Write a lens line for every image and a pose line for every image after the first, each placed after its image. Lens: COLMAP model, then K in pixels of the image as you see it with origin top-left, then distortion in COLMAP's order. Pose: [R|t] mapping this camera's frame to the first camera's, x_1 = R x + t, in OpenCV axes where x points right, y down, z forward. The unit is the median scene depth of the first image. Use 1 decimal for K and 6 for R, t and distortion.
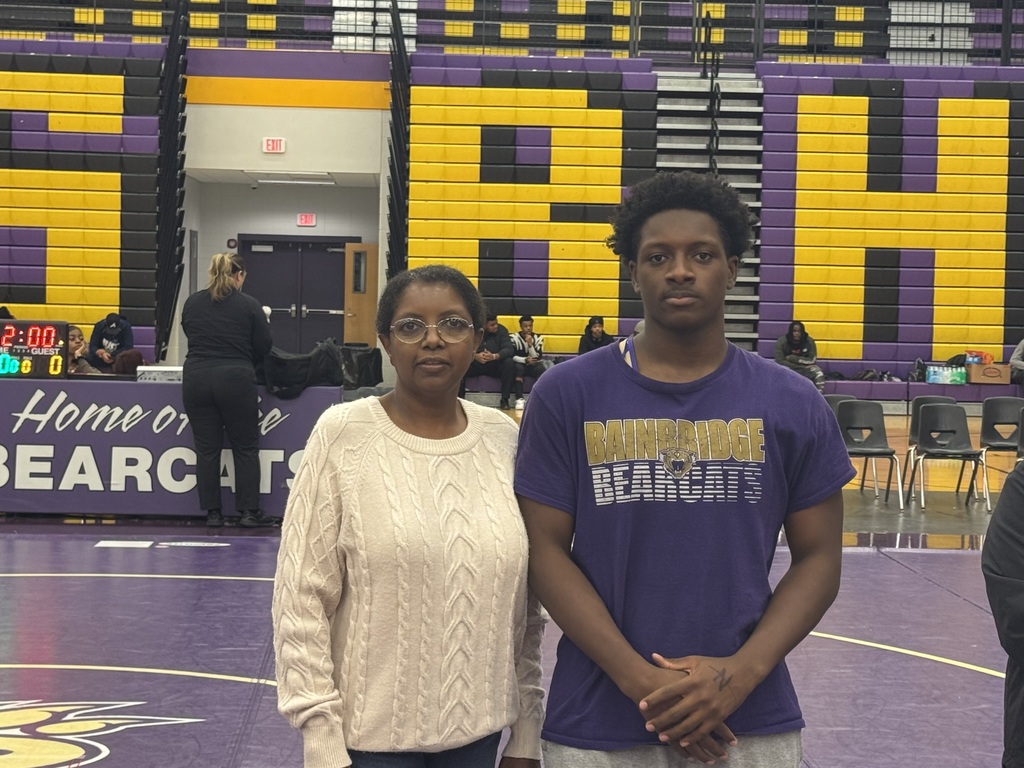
lens RADIAL K [[2155.6, 0, 513.5], [0, 2155.6, 379.5], [0, 0, 1]] dist [0.228381, 0.000000]
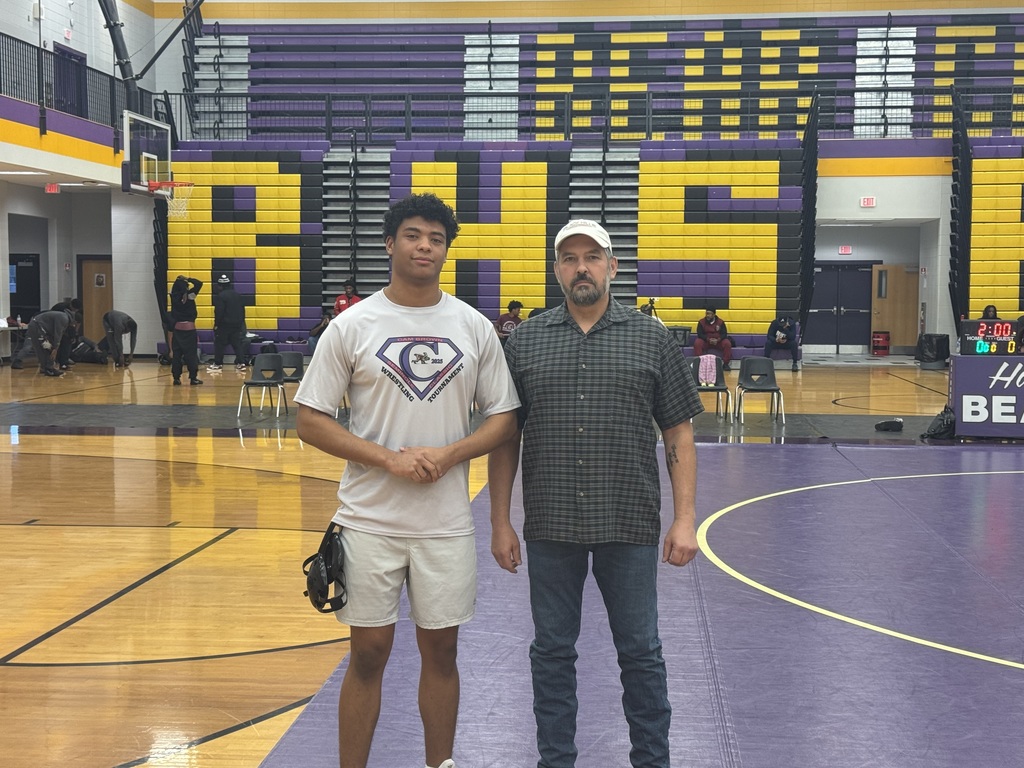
lens RADIAL K [[1544.0, 0, 514.7], [0, 1544.0, 379.5], [0, 0, 1]] dist [0.246555, 0.000000]
pose [[0.996491, -0.009716, -0.083135, -0.273242], [0.010932, 0.999840, 0.014180, -0.001728], [0.082984, -0.015039, 0.996437, -0.122846]]
